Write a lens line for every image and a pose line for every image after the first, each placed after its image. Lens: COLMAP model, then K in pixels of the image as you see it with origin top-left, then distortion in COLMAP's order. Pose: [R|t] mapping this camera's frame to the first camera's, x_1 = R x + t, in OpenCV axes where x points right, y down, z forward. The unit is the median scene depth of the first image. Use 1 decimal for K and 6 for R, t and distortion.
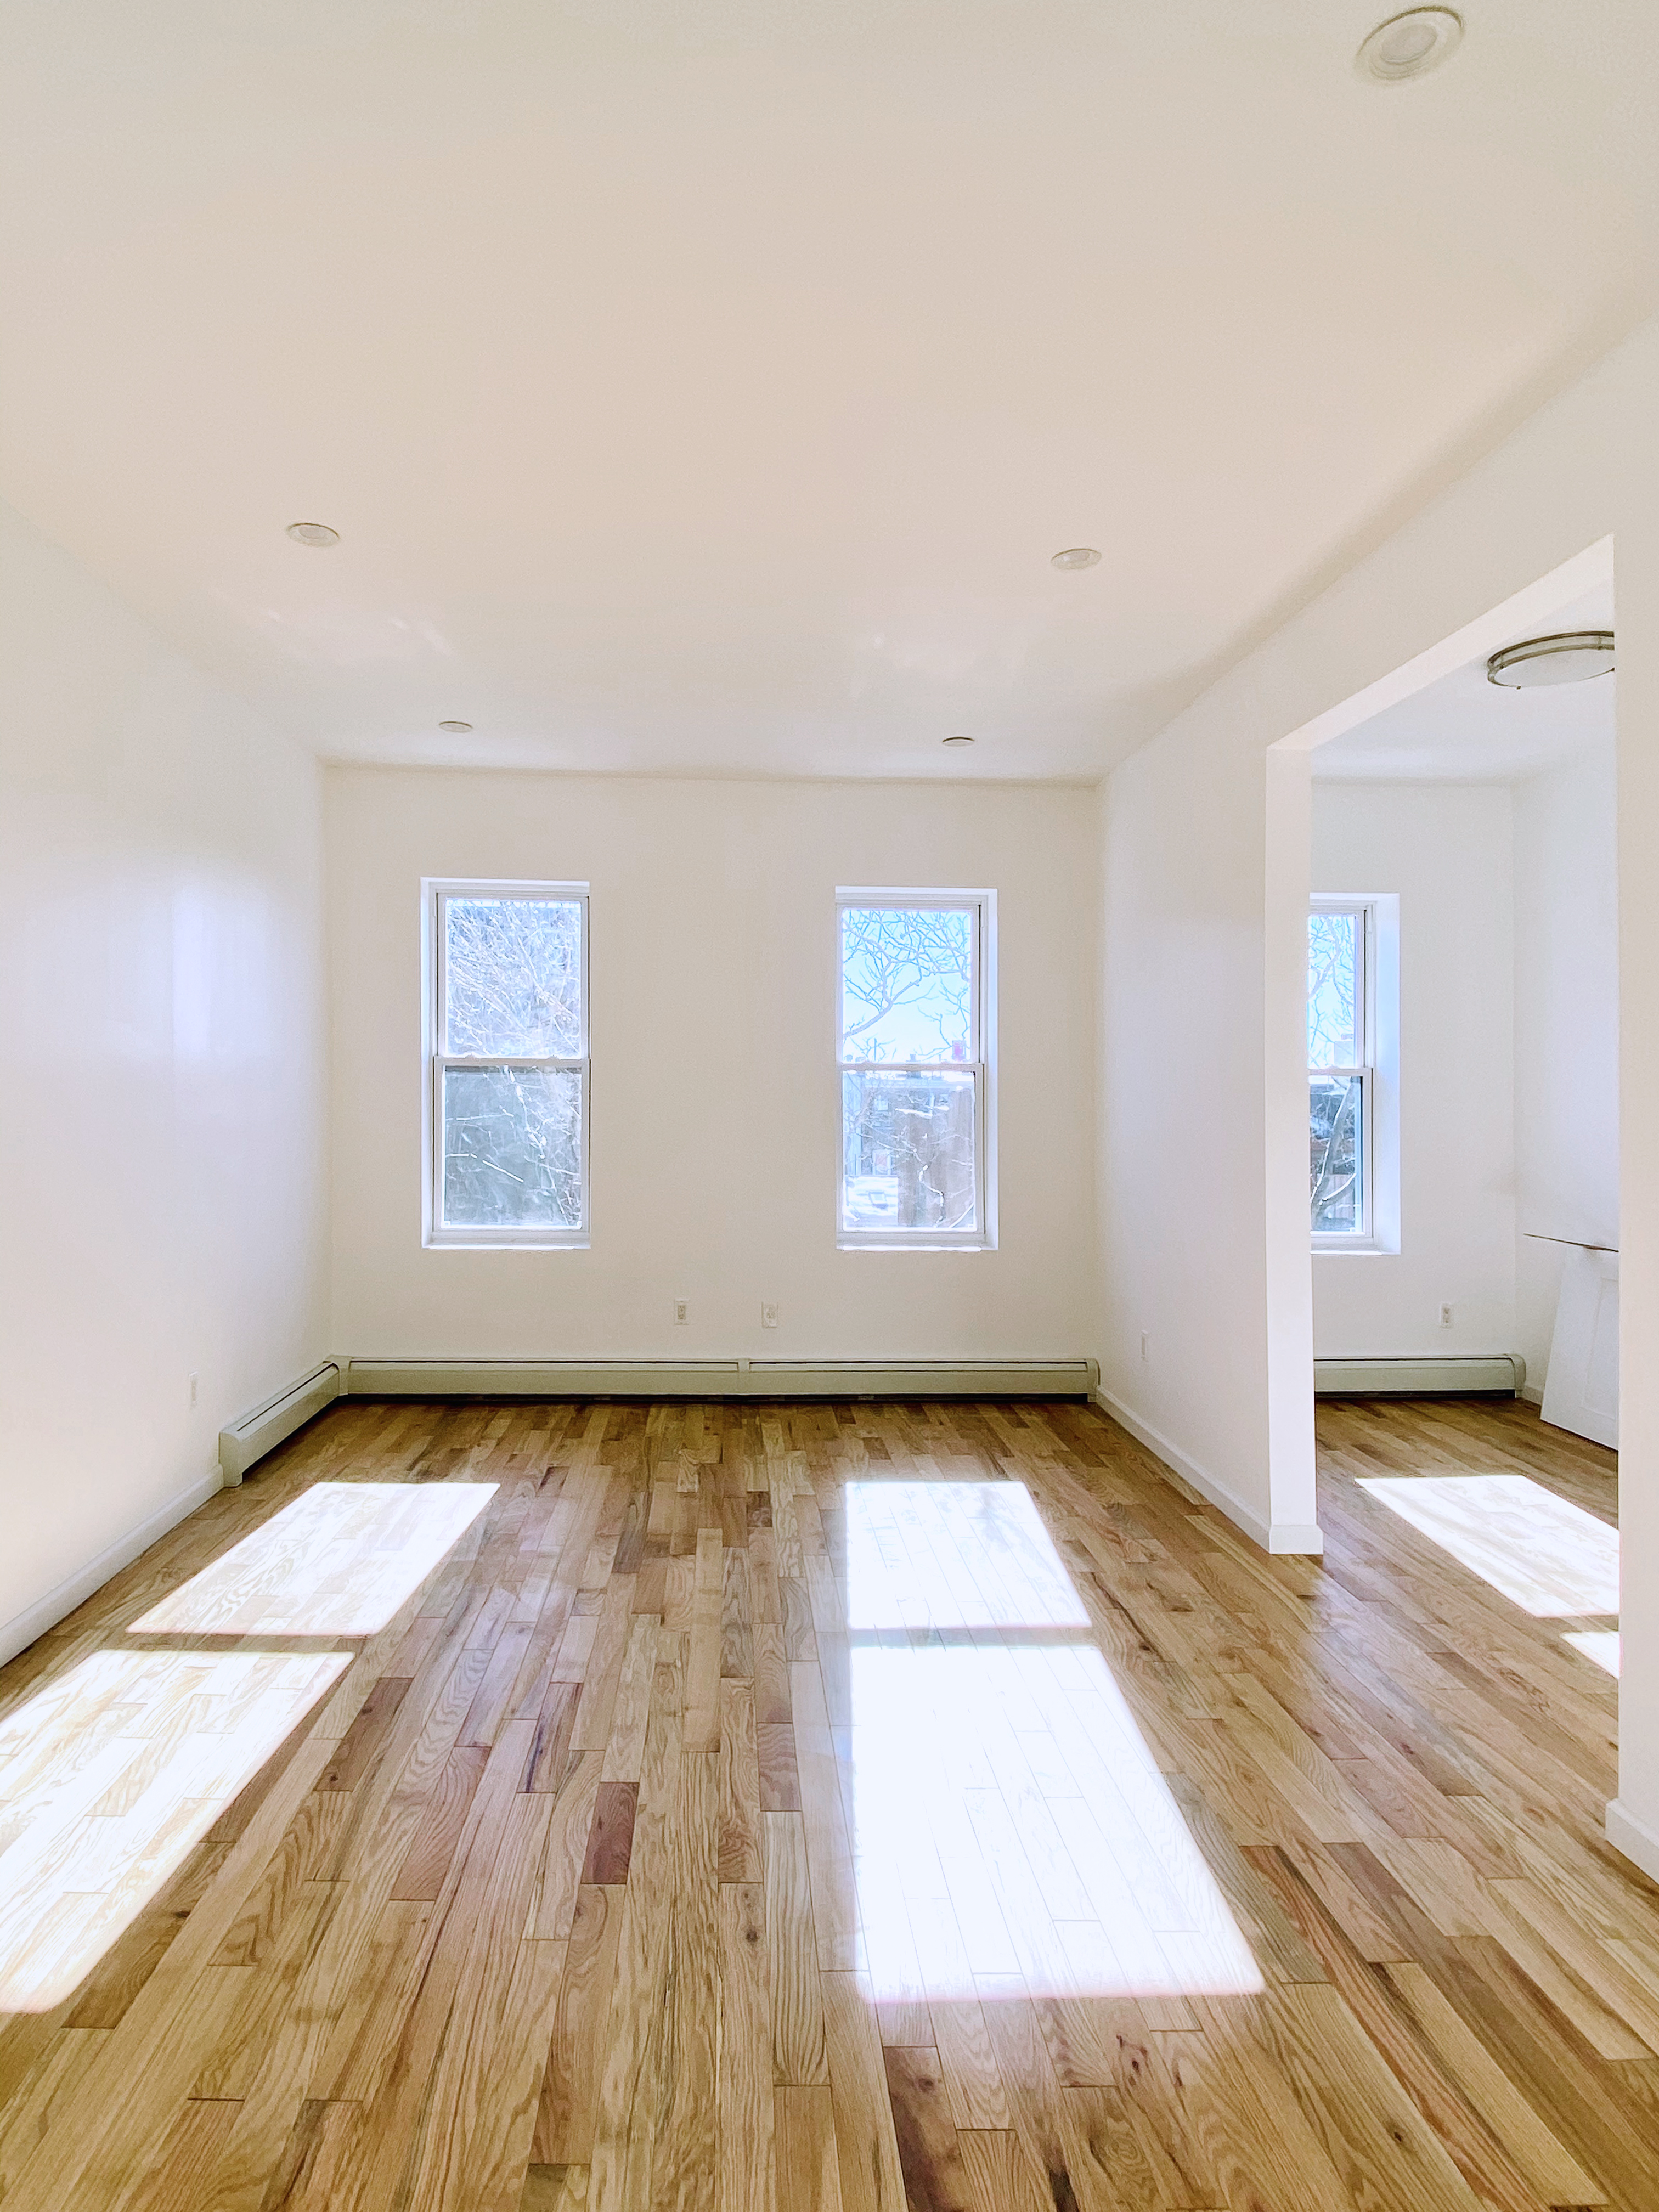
lens RADIAL K [[1281.4, 0, 770.4], [0, 1281.4, 1063.0], [0, 0, 1]] dist [0.010059, -0.013705]
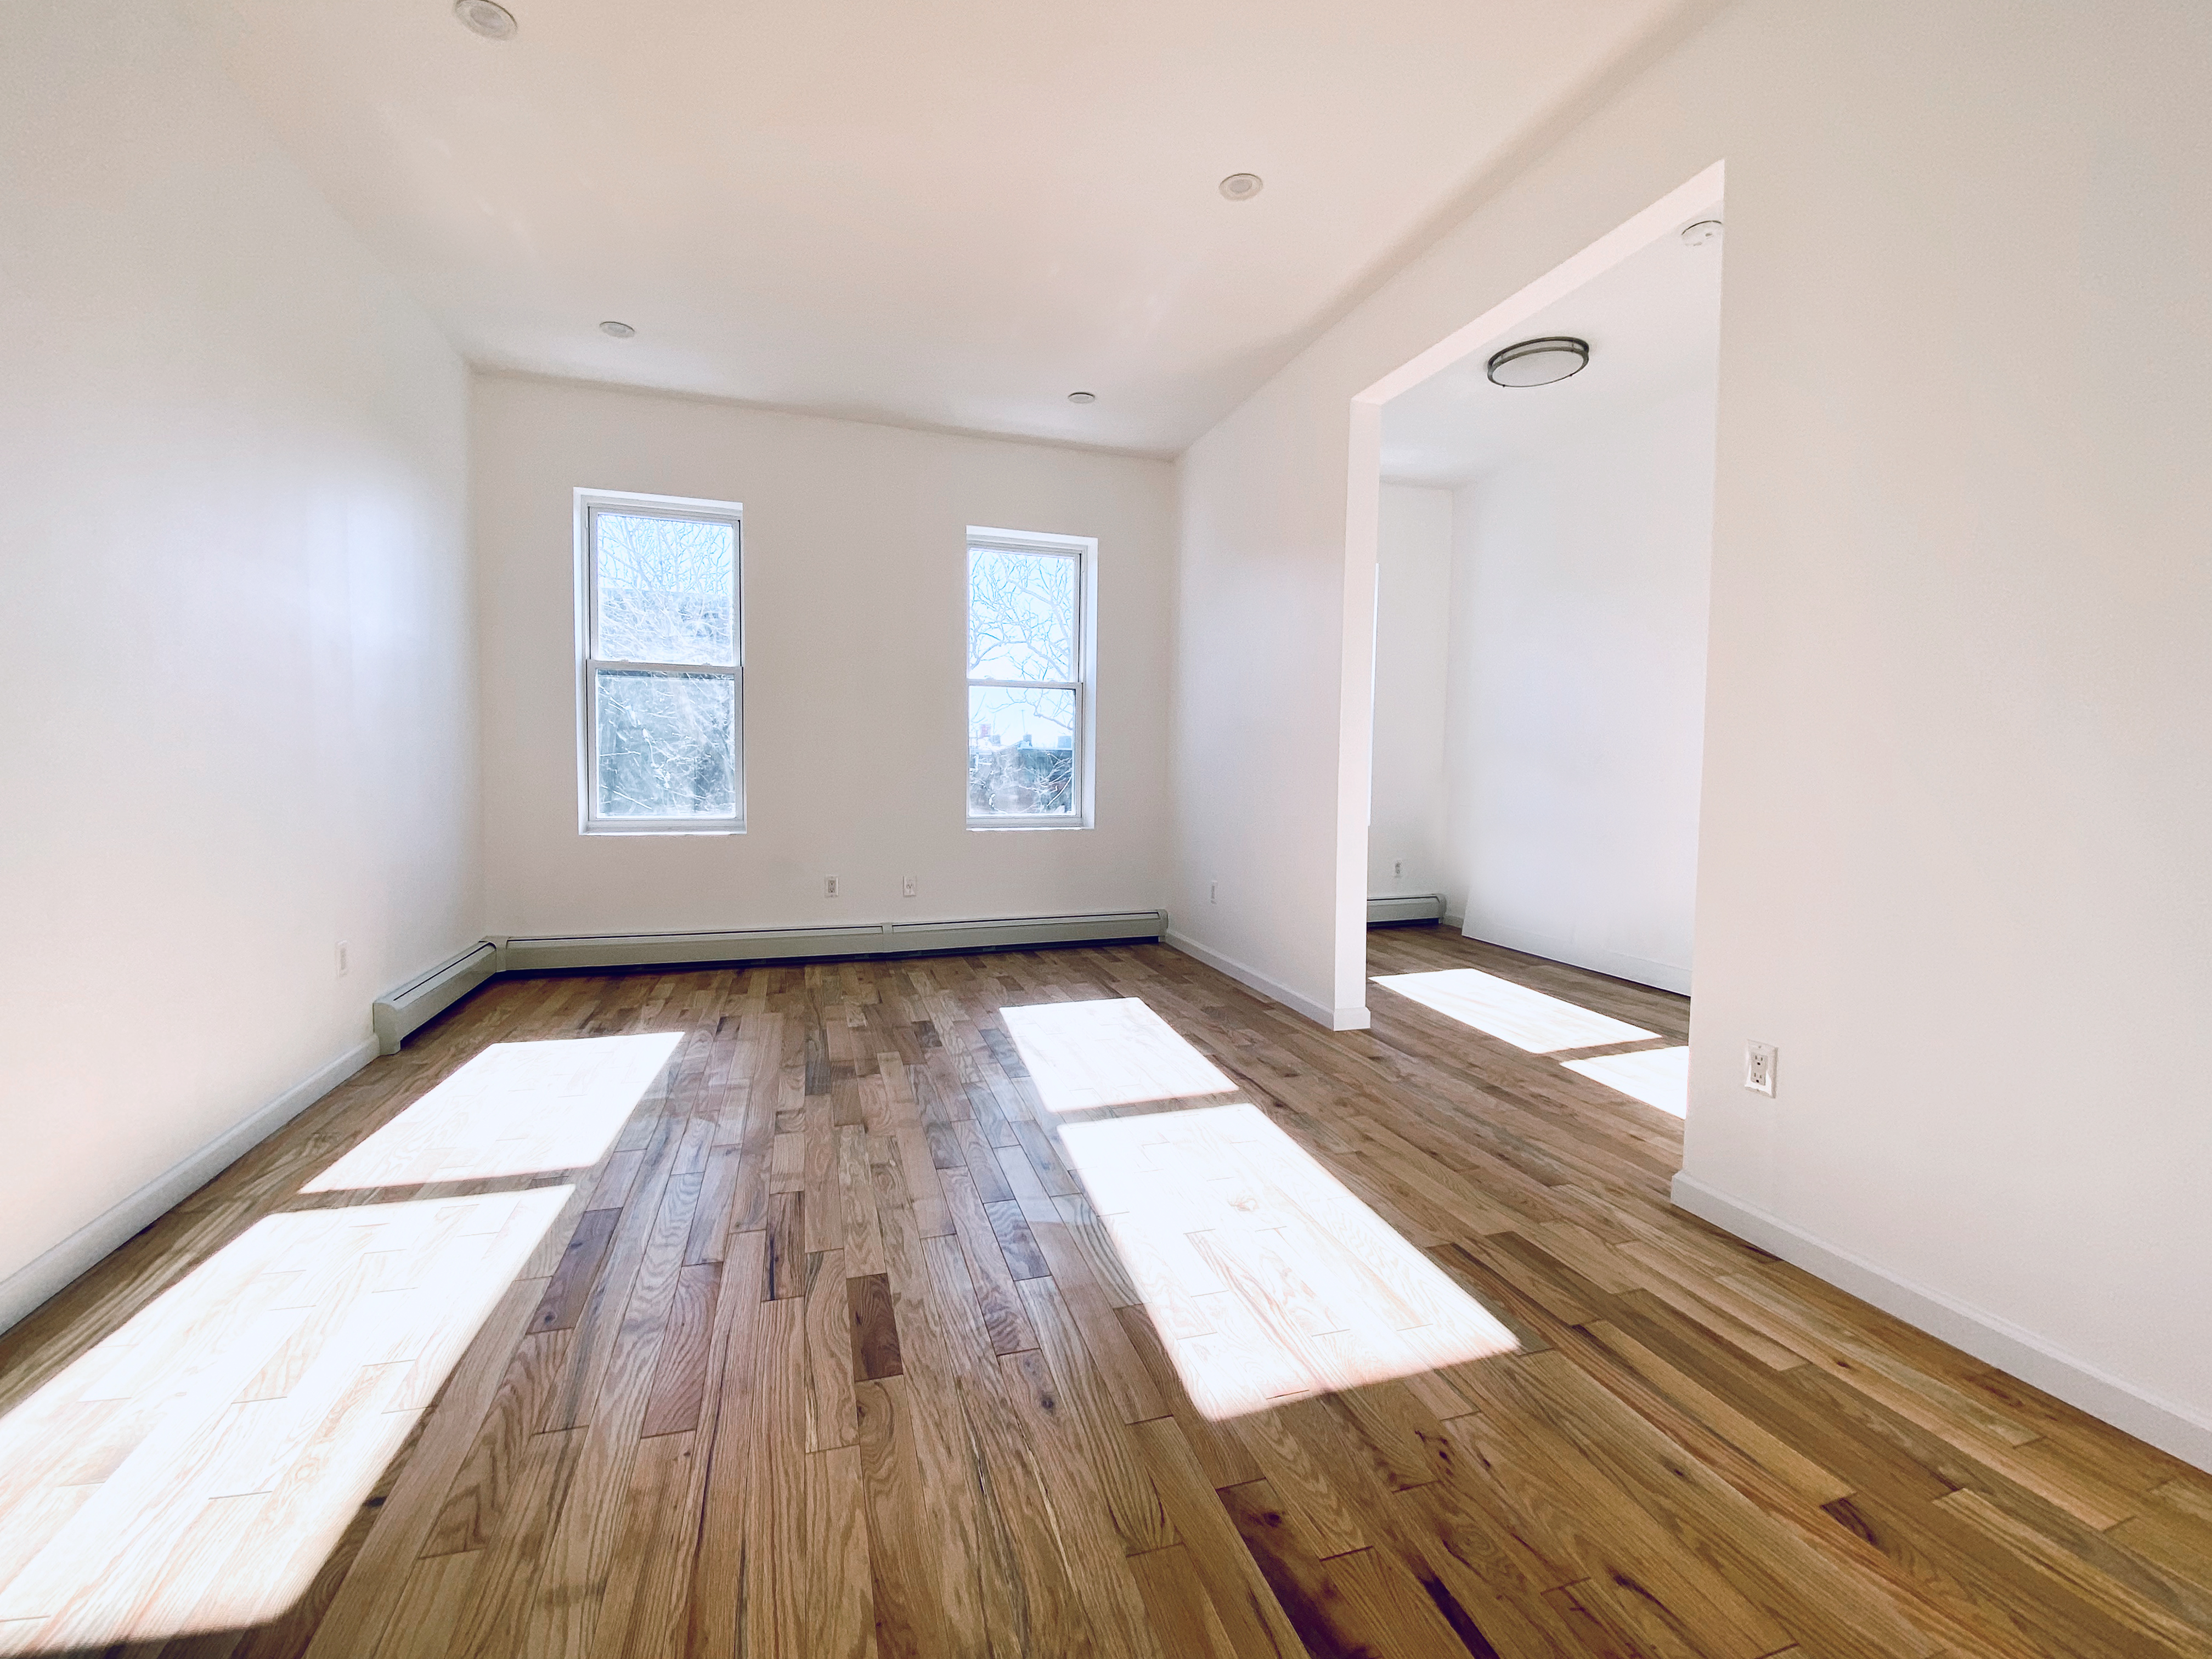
lens RADIAL K [[900.9, 0, 1092.9], [0, 900.9, 810.0], [0, 0, 1]] dist [-0.000261, -0.007028]
pose [[0.957725, -0.004301, 0.287654, -0.124610], [-0.013097, 0.998200, 0.058530, 0.121704], [-0.287388, -0.059823, 0.955944, 0.238920]]
